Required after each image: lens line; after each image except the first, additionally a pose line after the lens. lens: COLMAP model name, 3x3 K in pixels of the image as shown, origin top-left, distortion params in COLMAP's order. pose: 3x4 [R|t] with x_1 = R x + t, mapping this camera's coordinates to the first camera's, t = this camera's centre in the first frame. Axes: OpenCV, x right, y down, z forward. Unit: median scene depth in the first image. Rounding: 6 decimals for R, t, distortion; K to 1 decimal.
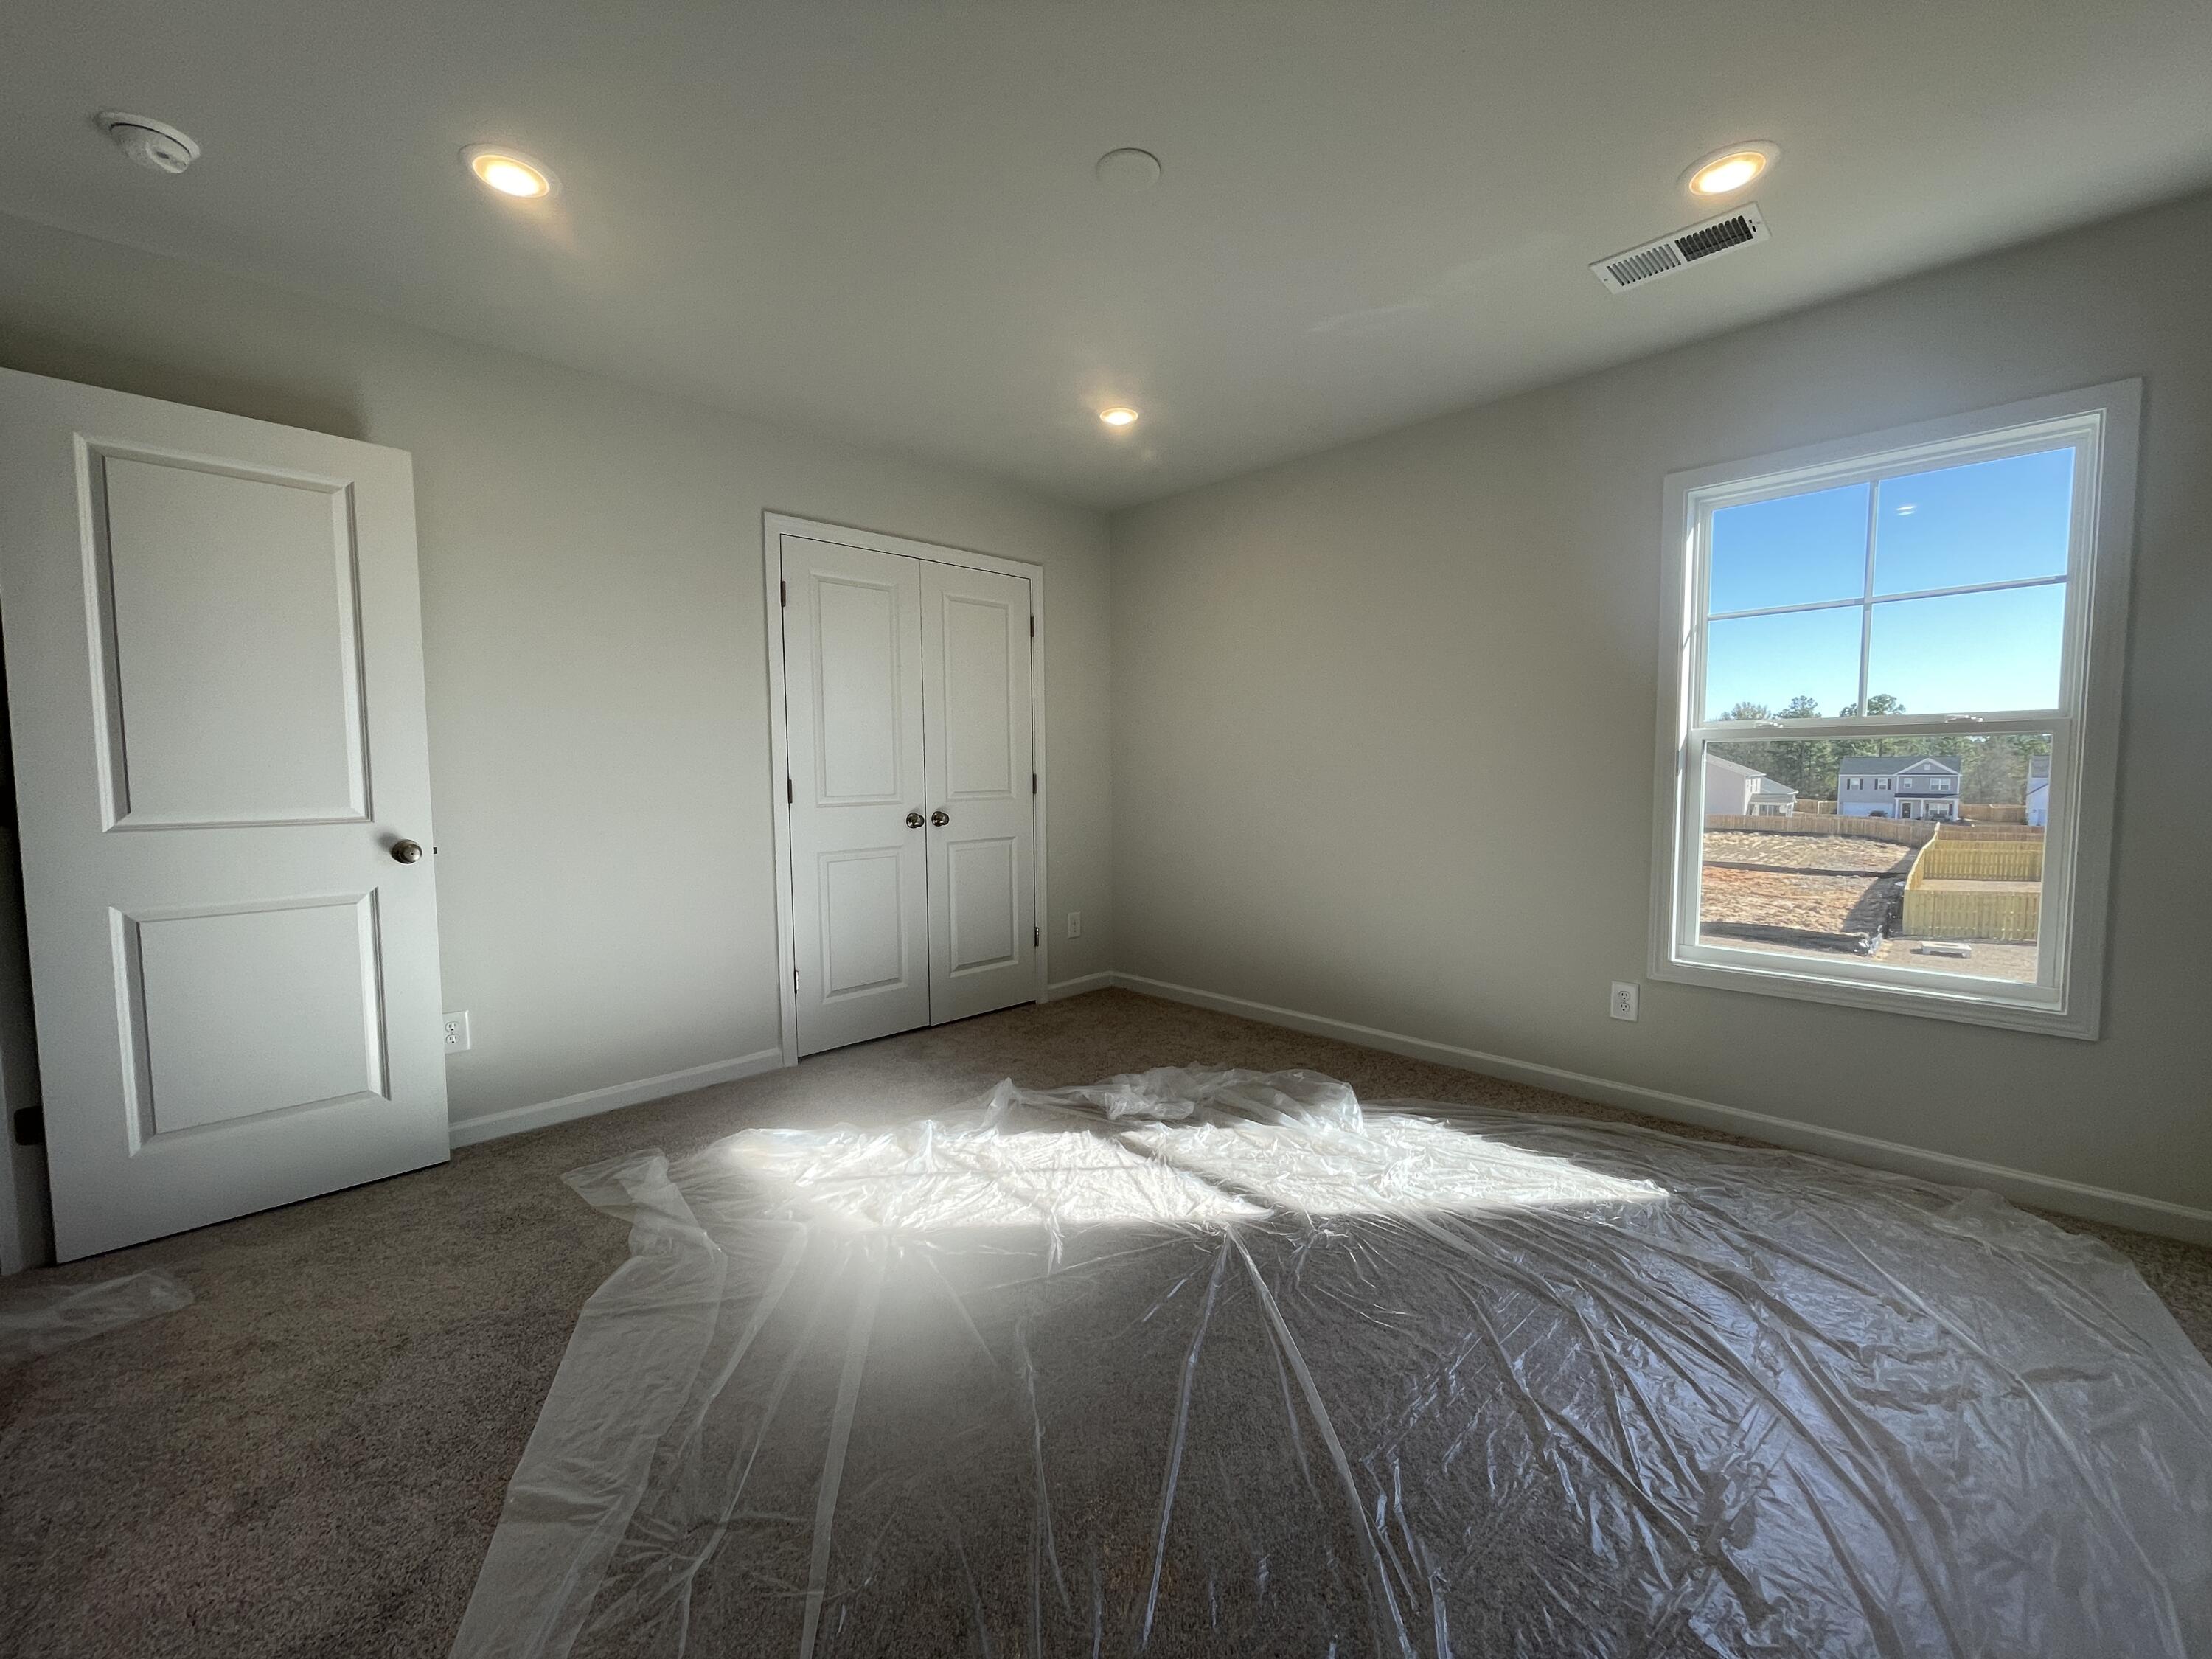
lens RADIAL K [[894.0, 0, 1107.1], [0, 894.0, 824.0], [0, 0, 1]] dist [0.000077, -0.001815]
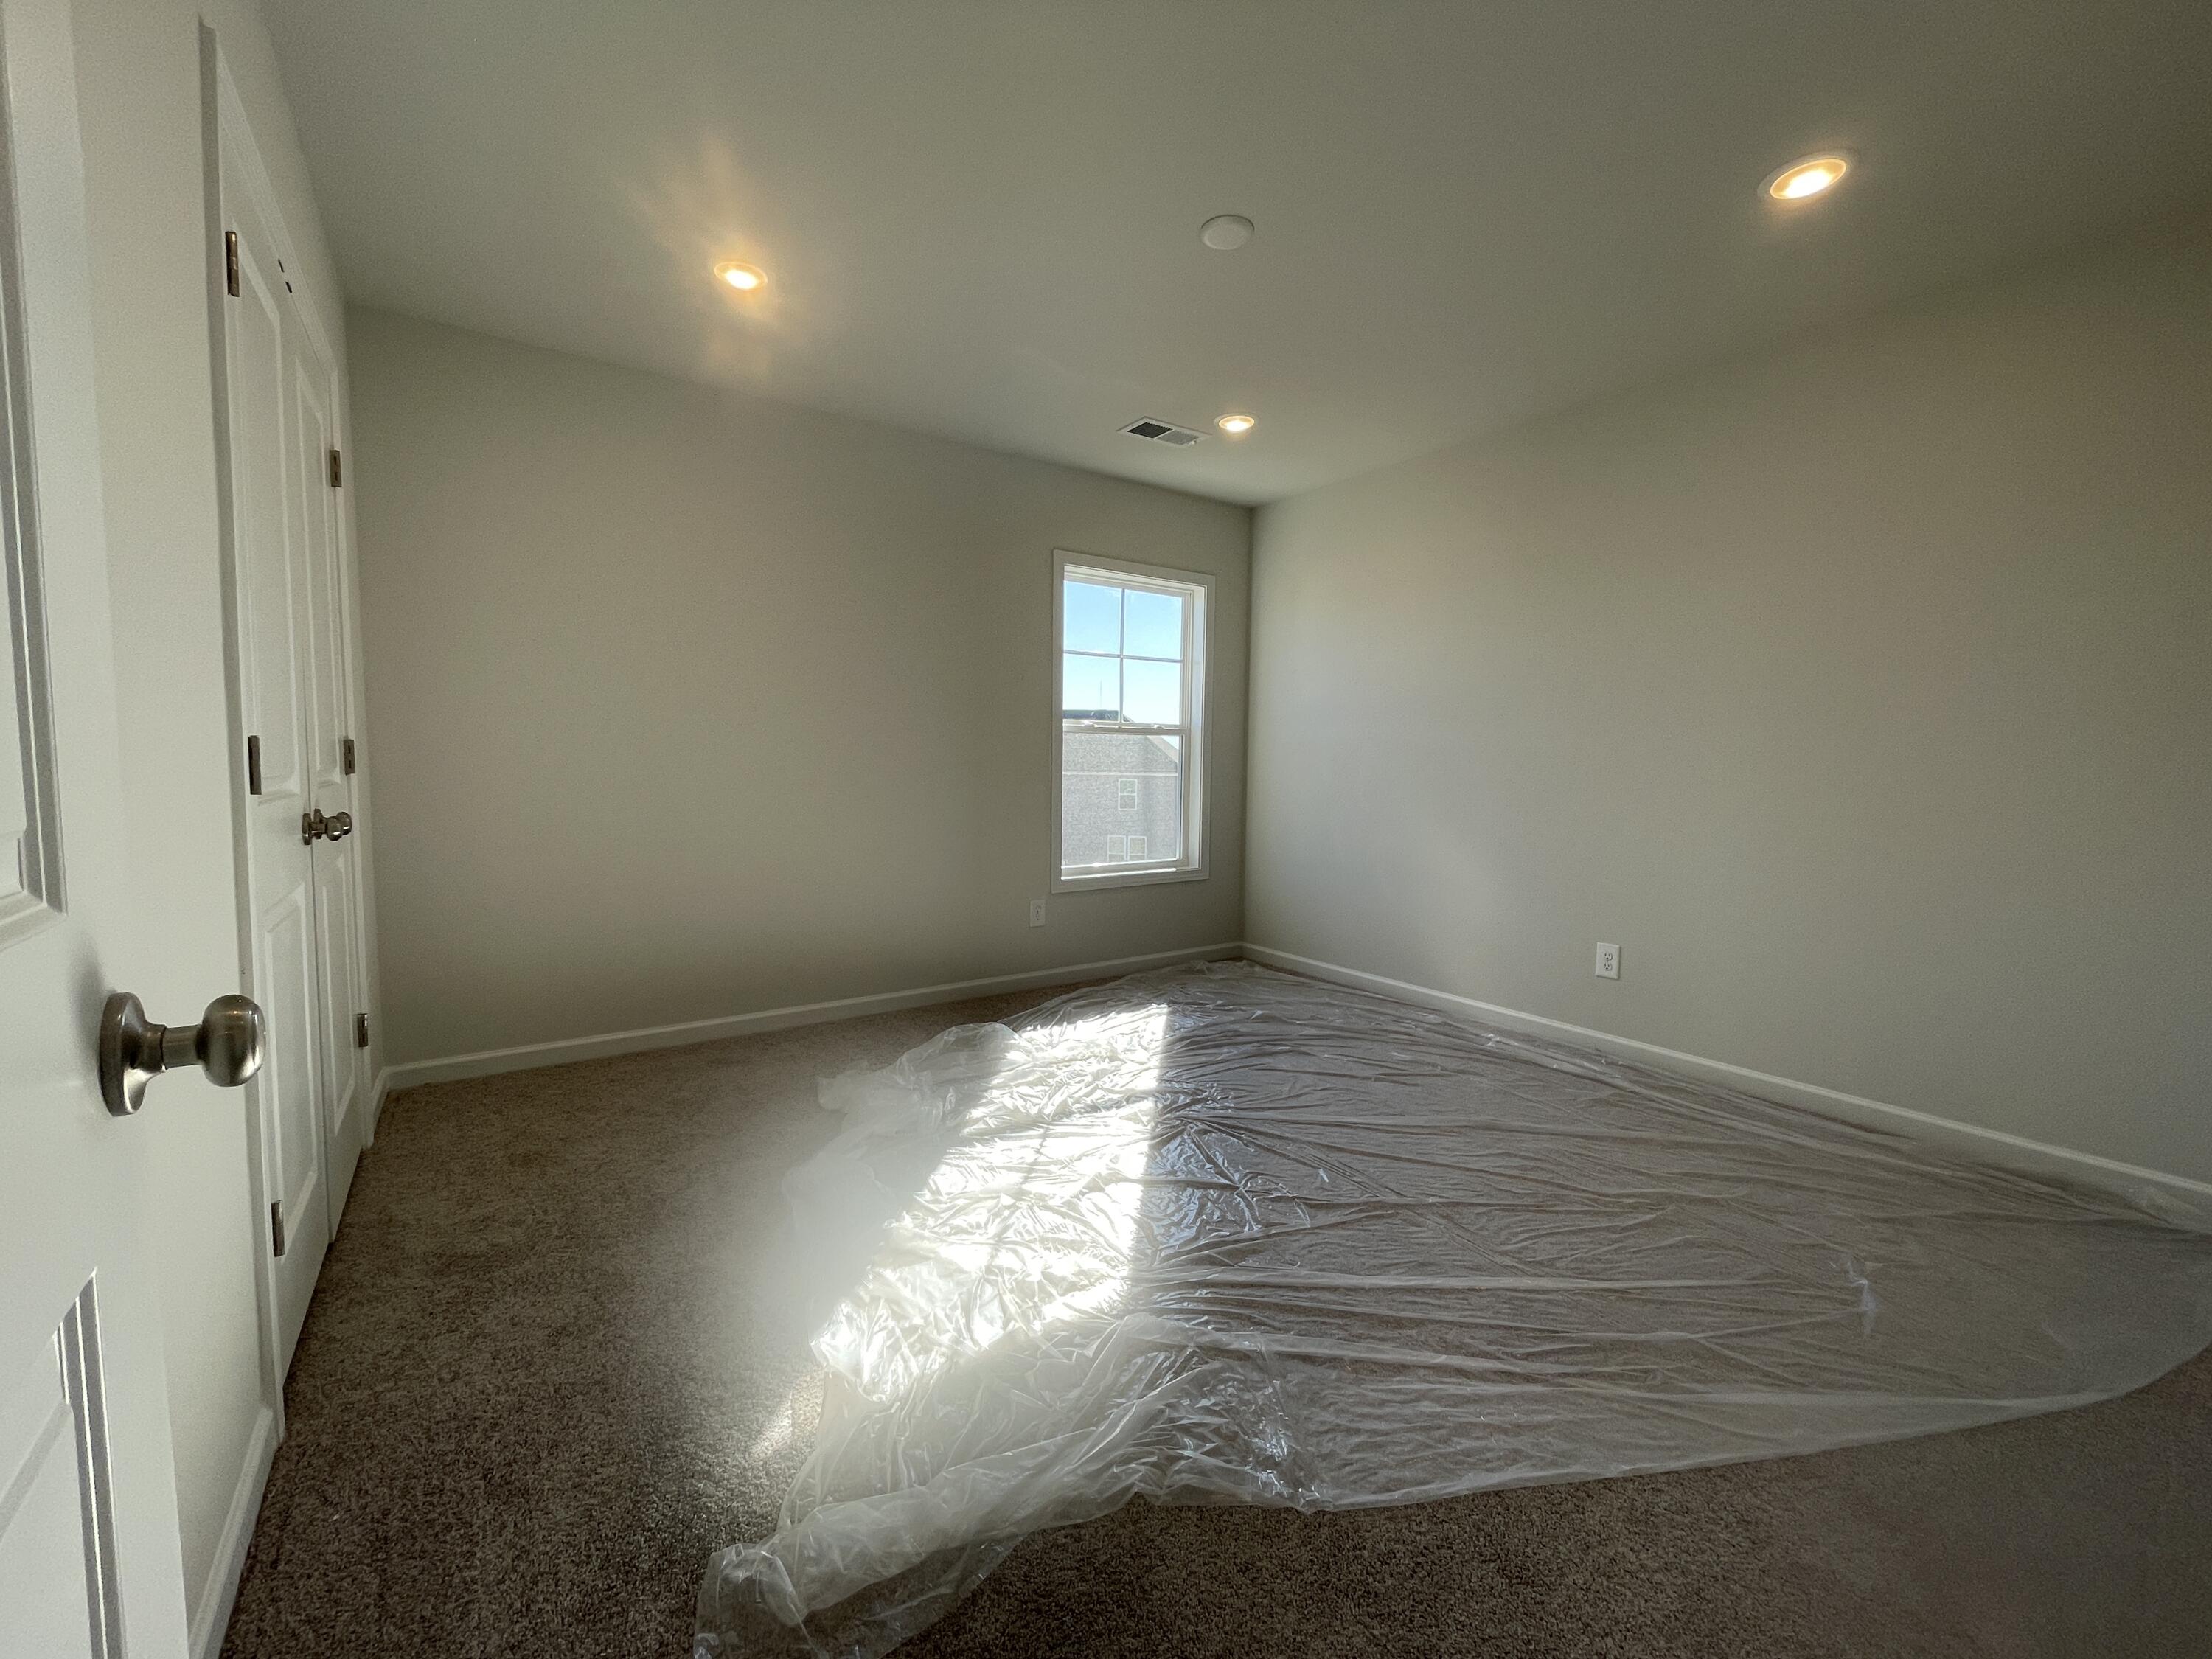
lens RADIAL K [[894.0, 0, 1112.7], [0, 894.0, 831.1], [0, 0, 1]] dist [0.000077, -0.001815]
pose [[0.170793, -0.070657, 0.982770, -0.863383], [0.048060, 0.996836, 0.063317, -0.016829], [-0.984134, 0.036418, 0.173649, 0.692048]]
